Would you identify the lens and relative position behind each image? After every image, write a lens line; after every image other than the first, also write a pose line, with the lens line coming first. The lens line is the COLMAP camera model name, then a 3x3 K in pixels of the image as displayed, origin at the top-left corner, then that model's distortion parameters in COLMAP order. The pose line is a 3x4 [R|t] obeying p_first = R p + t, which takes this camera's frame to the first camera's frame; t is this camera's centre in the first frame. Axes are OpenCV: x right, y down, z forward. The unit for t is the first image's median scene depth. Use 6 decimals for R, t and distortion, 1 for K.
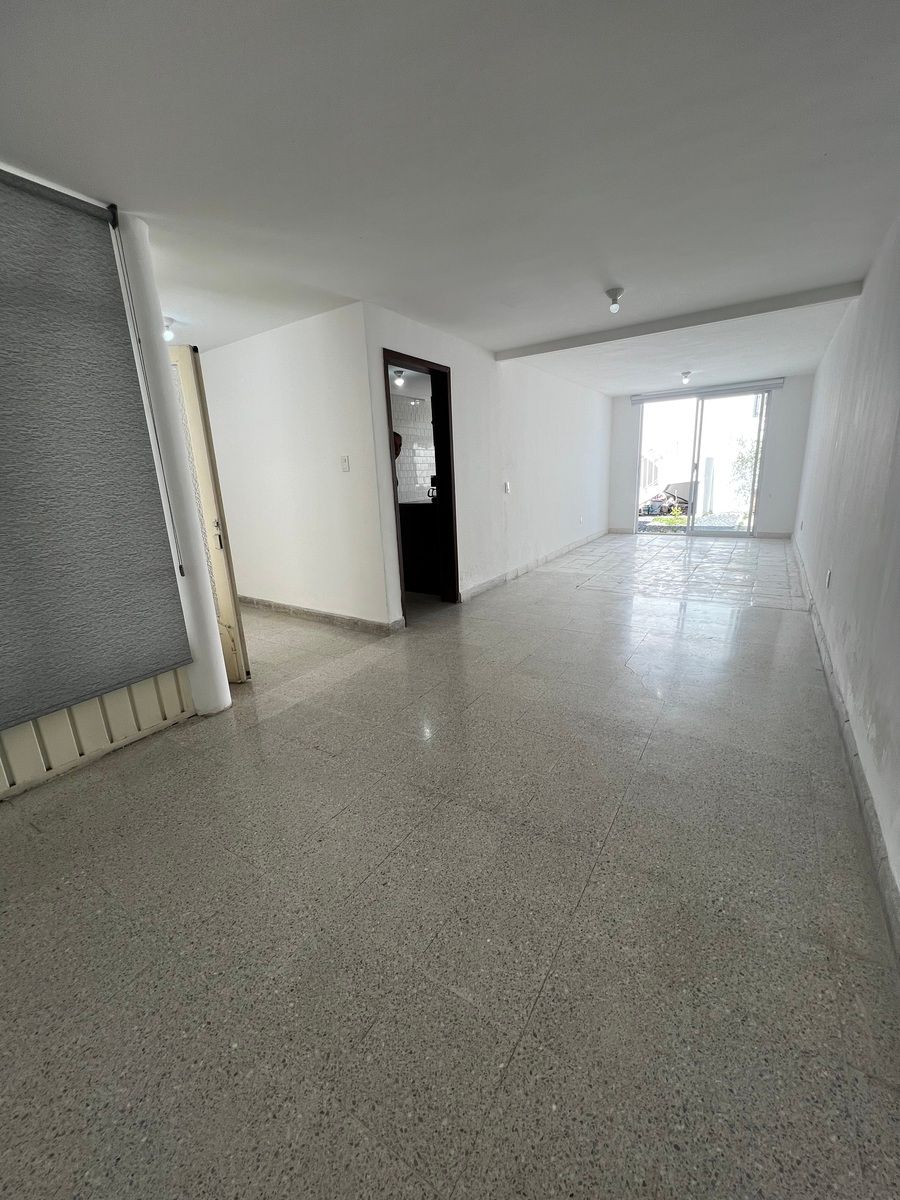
lens RADIAL K [[482.5, 0, 454.5], [0, 482.5, 599.5], [0, 0, 1]] dist [0.001264, -0.000099]
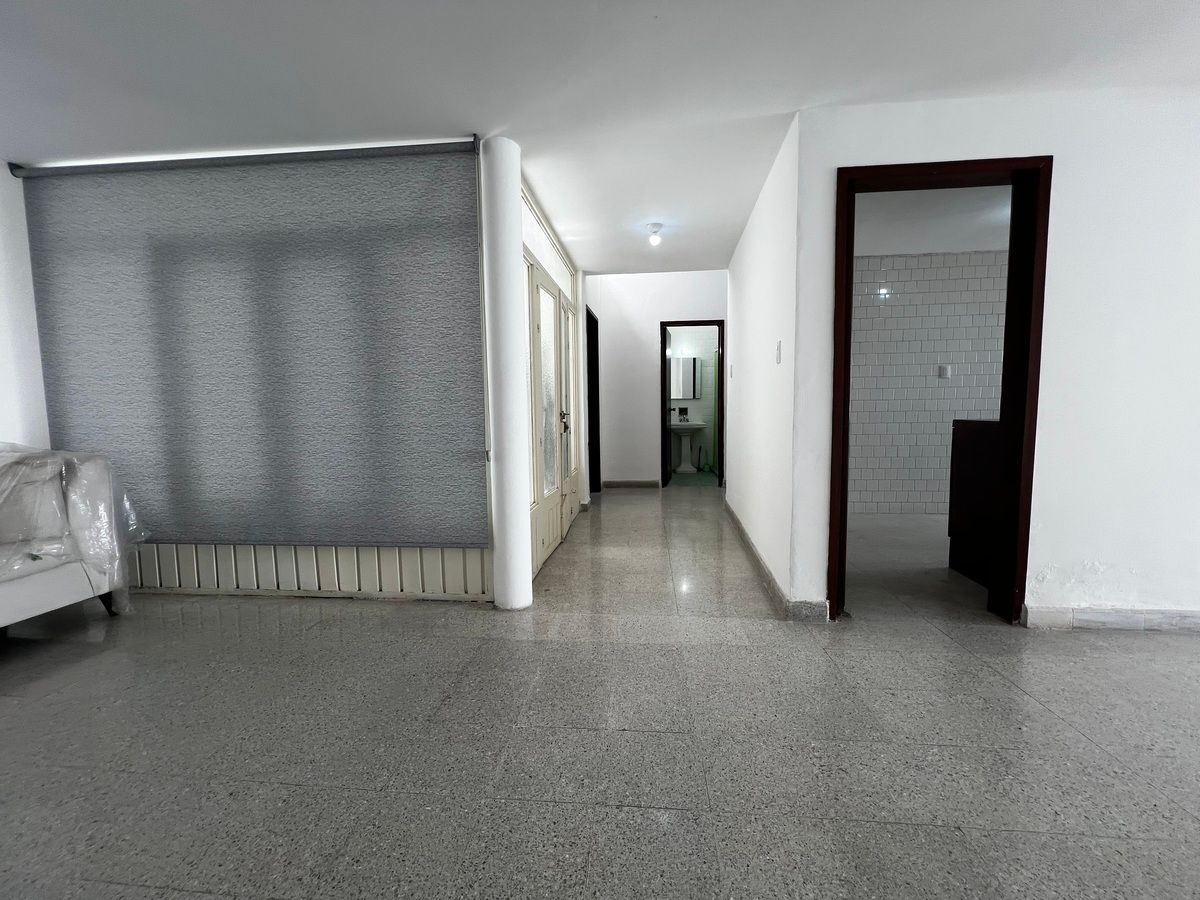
lens RADIAL K [[479.8, 0, 597.2], [0, 479.8, 447.6], [0, 0, 1]] dist [-0.003319, 0.000436]
pose [[0.446229, 0.112427, -0.887829, 0.428204], [-0.232935, 0.972473, 0.006070, -0.134792], [0.864072, 0.204098, 0.460134, 0.717440]]
